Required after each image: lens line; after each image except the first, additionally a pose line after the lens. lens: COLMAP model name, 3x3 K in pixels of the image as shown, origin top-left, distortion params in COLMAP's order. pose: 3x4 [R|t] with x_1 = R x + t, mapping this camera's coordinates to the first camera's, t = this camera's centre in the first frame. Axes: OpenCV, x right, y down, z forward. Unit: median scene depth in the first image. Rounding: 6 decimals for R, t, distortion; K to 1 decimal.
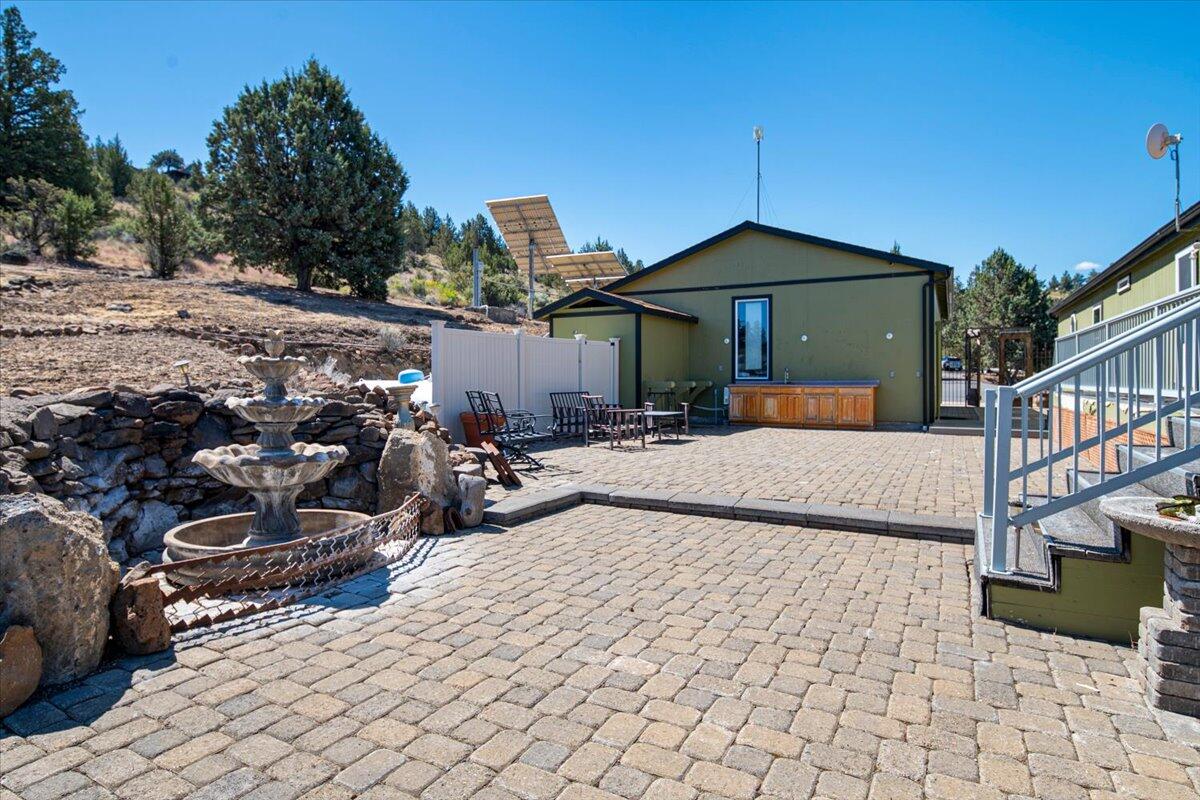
lens RADIAL K [[662.7, 0, 582.2], [0, 662.7, 373.1], [0, 0, 1]] dist [-0.004100, -0.001447]
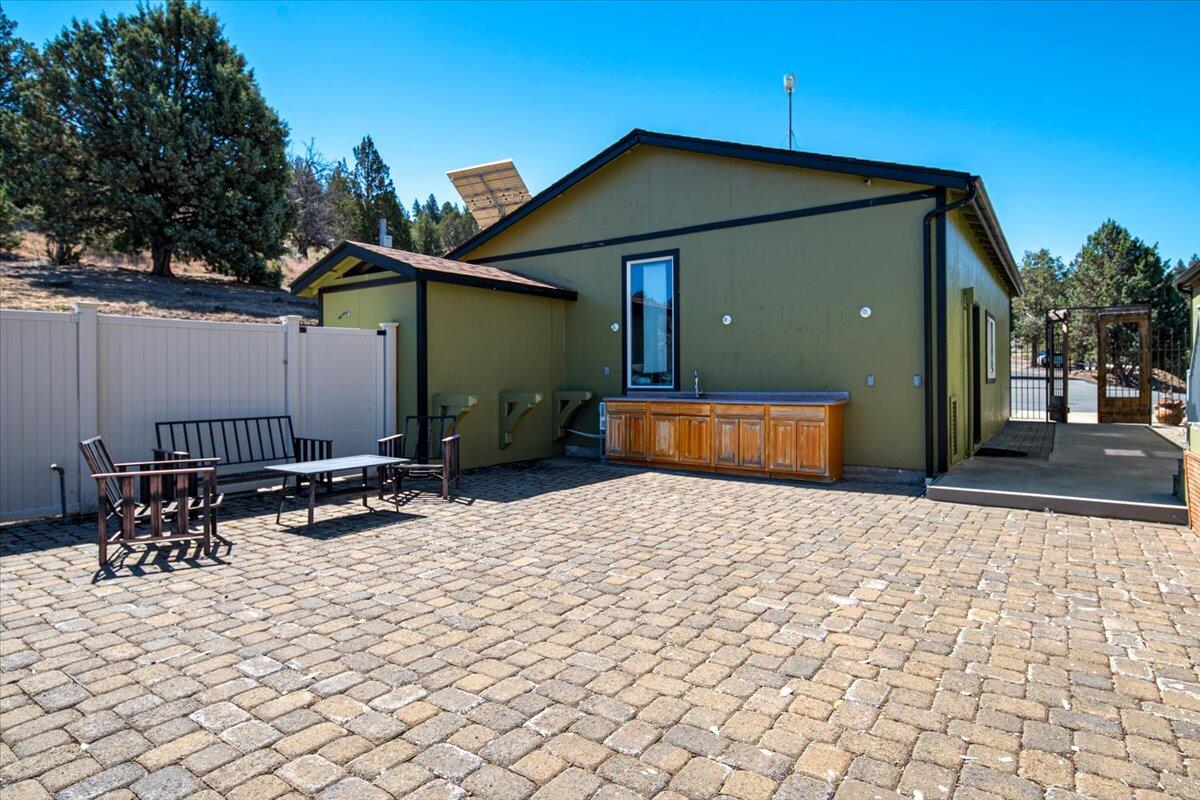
lens RADIAL K [[662.7, 0, 582.2], [0, 662.7, 373.1], [0, 0, 1]] dist [-0.004100, -0.001447]
pose [[0.993175, -0.005379, -0.116508, 0.261489], [0.005655, 0.999982, 0.002037, -0.006701], [0.116495, -0.002682, 0.993188, 0.376547]]
